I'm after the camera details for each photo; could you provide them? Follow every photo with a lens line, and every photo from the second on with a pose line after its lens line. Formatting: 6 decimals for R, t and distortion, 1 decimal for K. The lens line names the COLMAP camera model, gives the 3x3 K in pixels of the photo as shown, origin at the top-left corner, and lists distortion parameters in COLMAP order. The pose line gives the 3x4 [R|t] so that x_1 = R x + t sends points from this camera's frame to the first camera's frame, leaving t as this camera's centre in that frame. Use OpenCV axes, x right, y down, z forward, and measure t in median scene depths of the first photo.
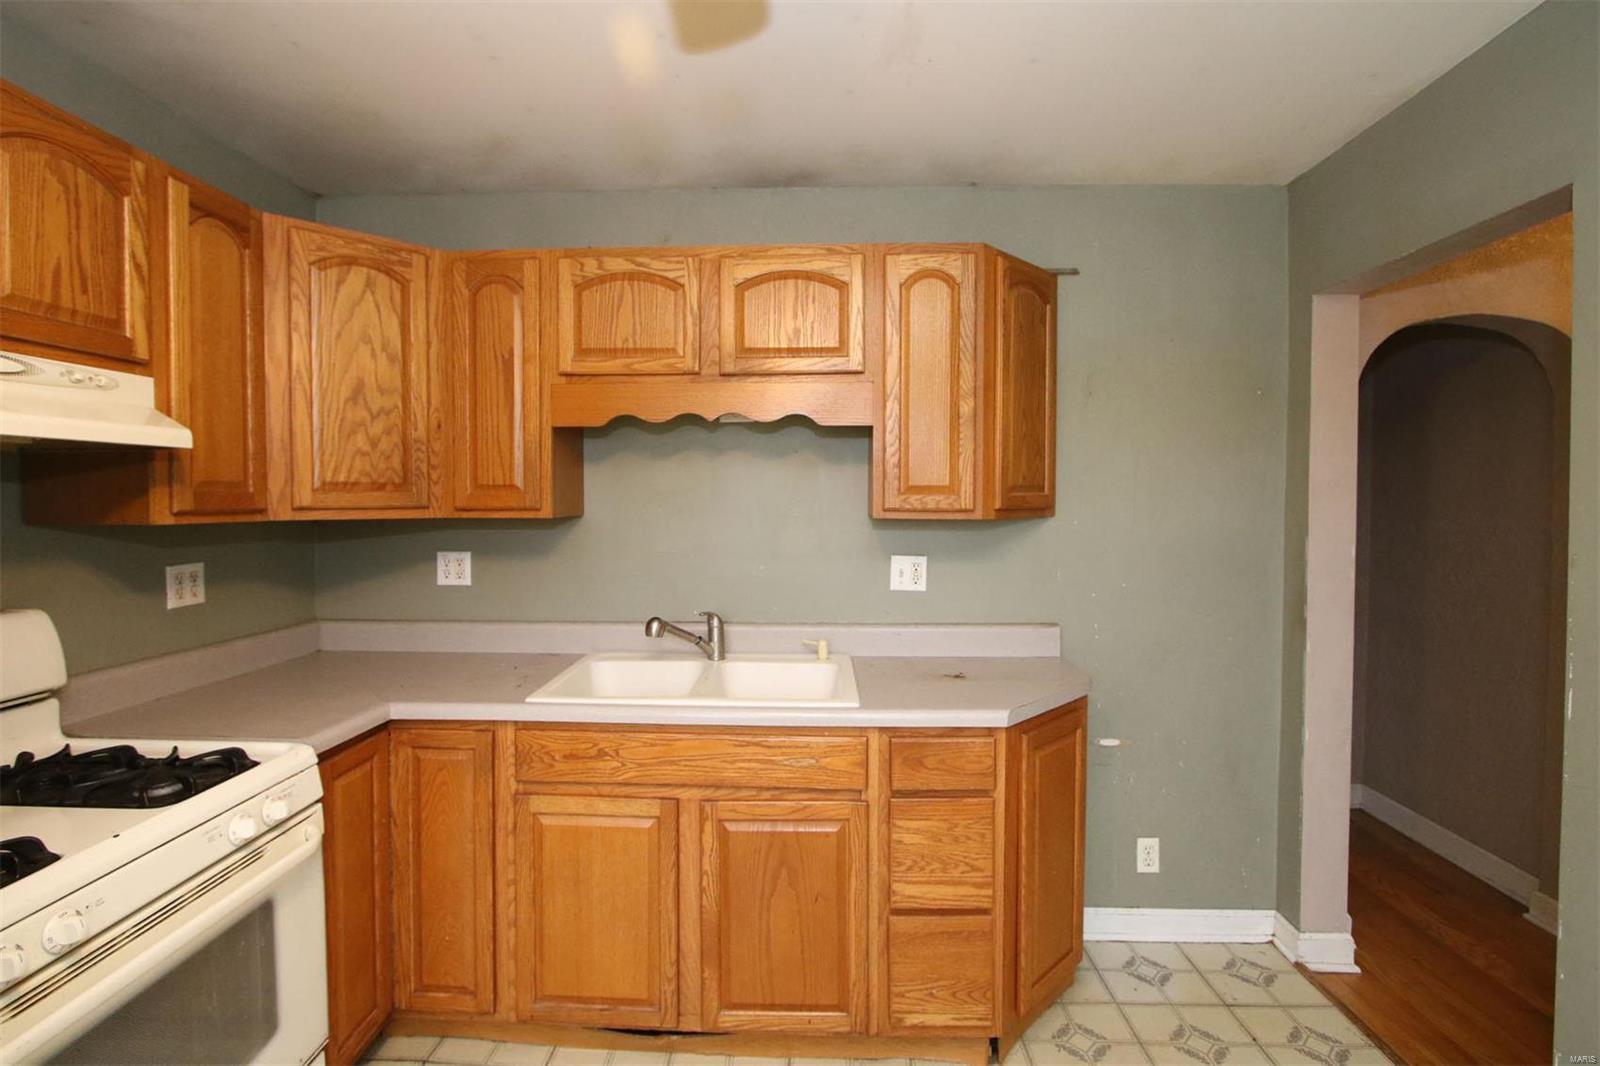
lens RADIAL K [[726.0, 0, 787.1], [0, 726.0, 518.1], [0, 0, 1]] dist [-0.018458, 0.001245]
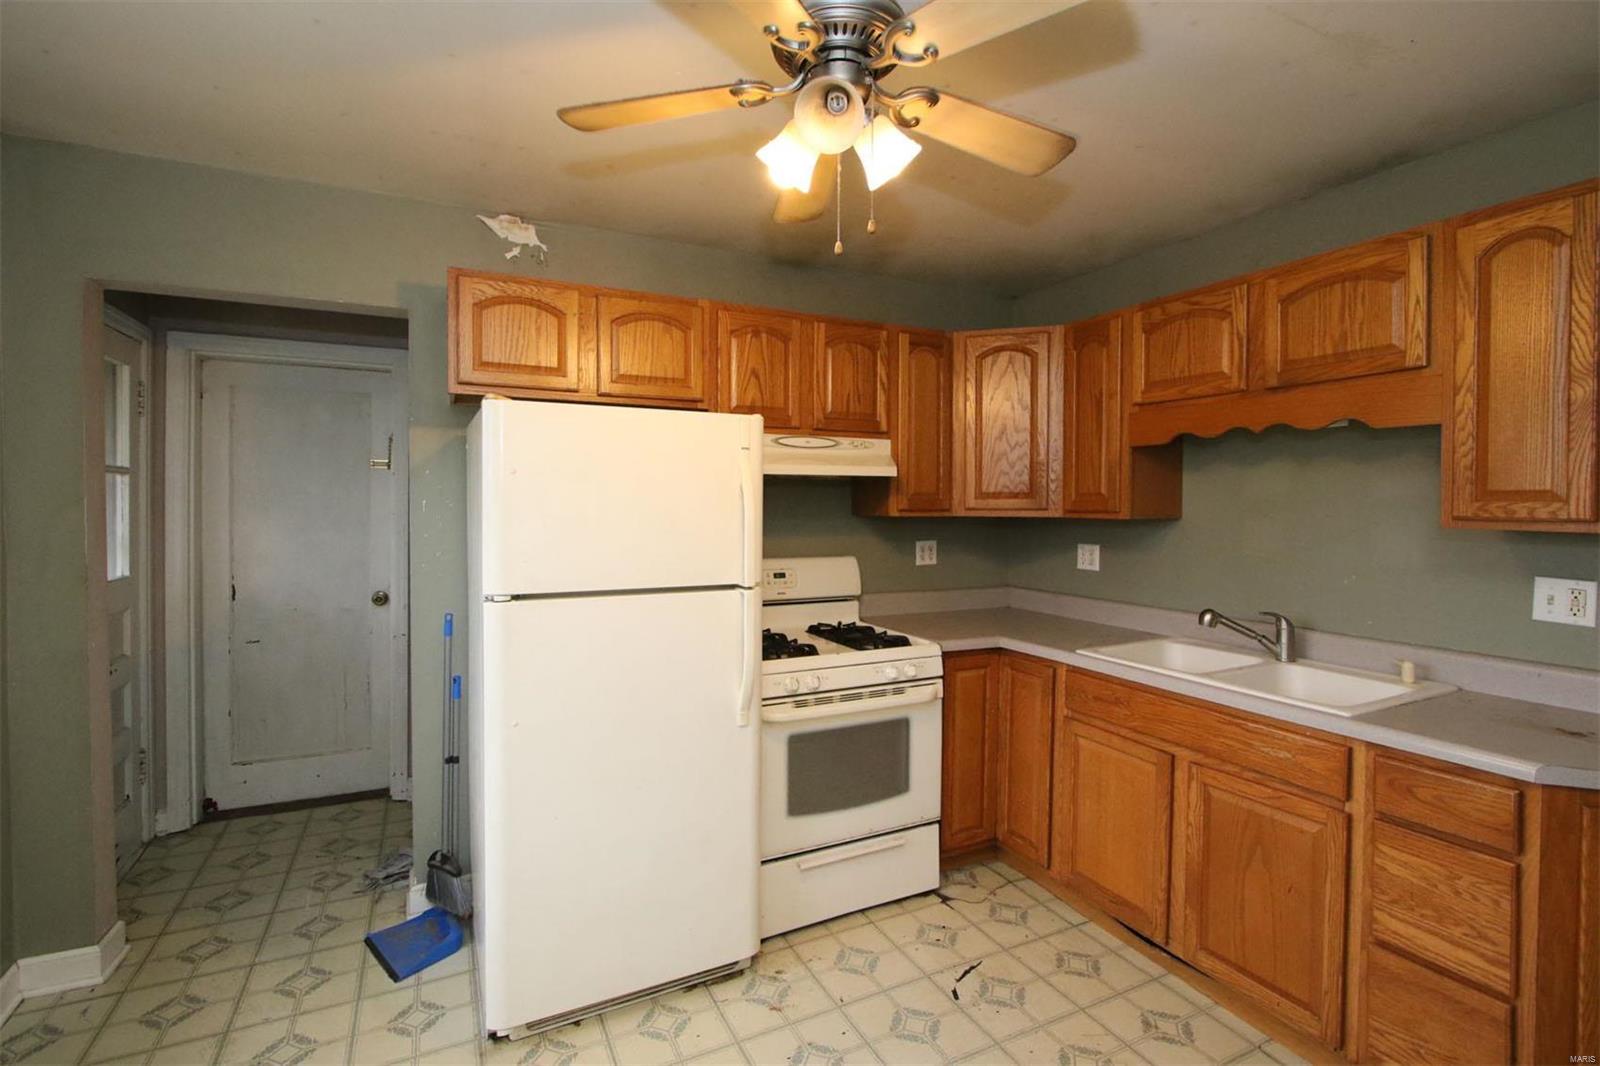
lens RADIAL K [[726.0, 0, 787.1], [0, 726.0, 518.1], [0, 0, 1]] dist [-0.018458, 0.001245]
pose [[0.471541, 0.021401, -0.881584, 0.579473], [-0.028896, 0.999544, 0.008809, 0.004348], [0.881370, 0.021321, 0.471944, -0.131883]]
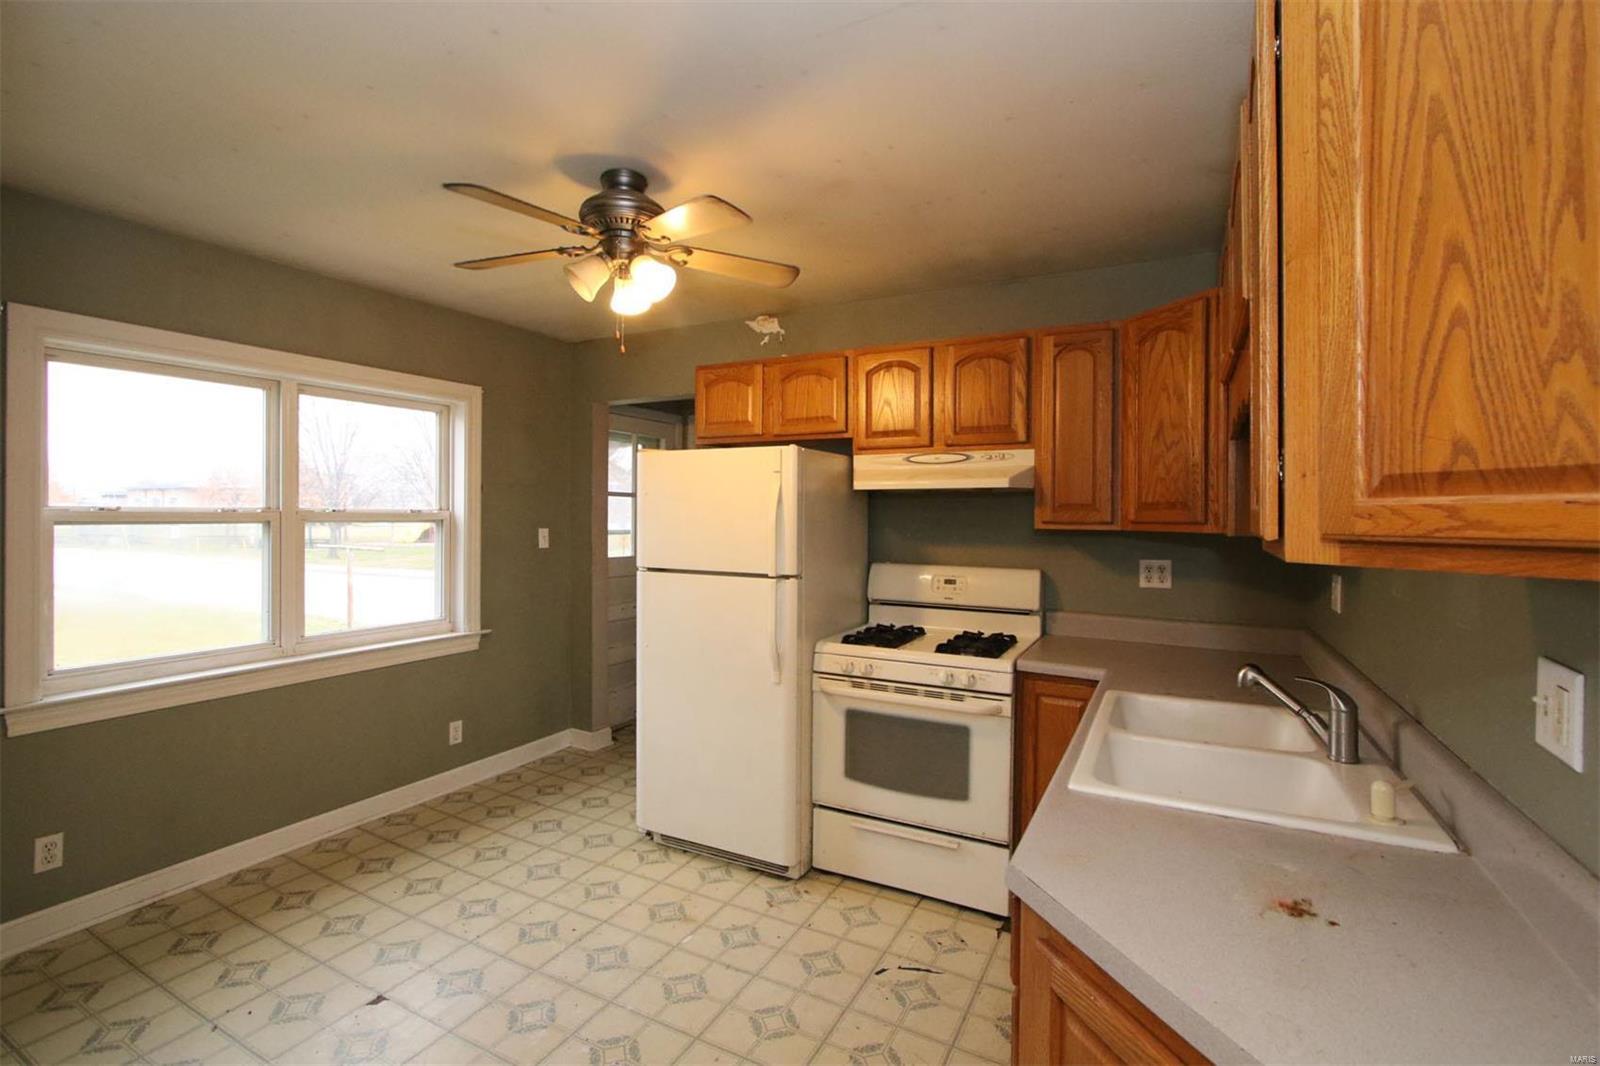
lens RADIAL K [[726.0, 0, 787.1], [0, 726.0, 518.1], [0, 0, 1]] dist [-0.018458, 0.001245]
pose [[-0.440796, 0.002868, -0.897603, 0.884231], [-0.031965, 0.999310, 0.018891, -0.026326], [0.897038, 0.037019, -0.440401, 1.033137]]
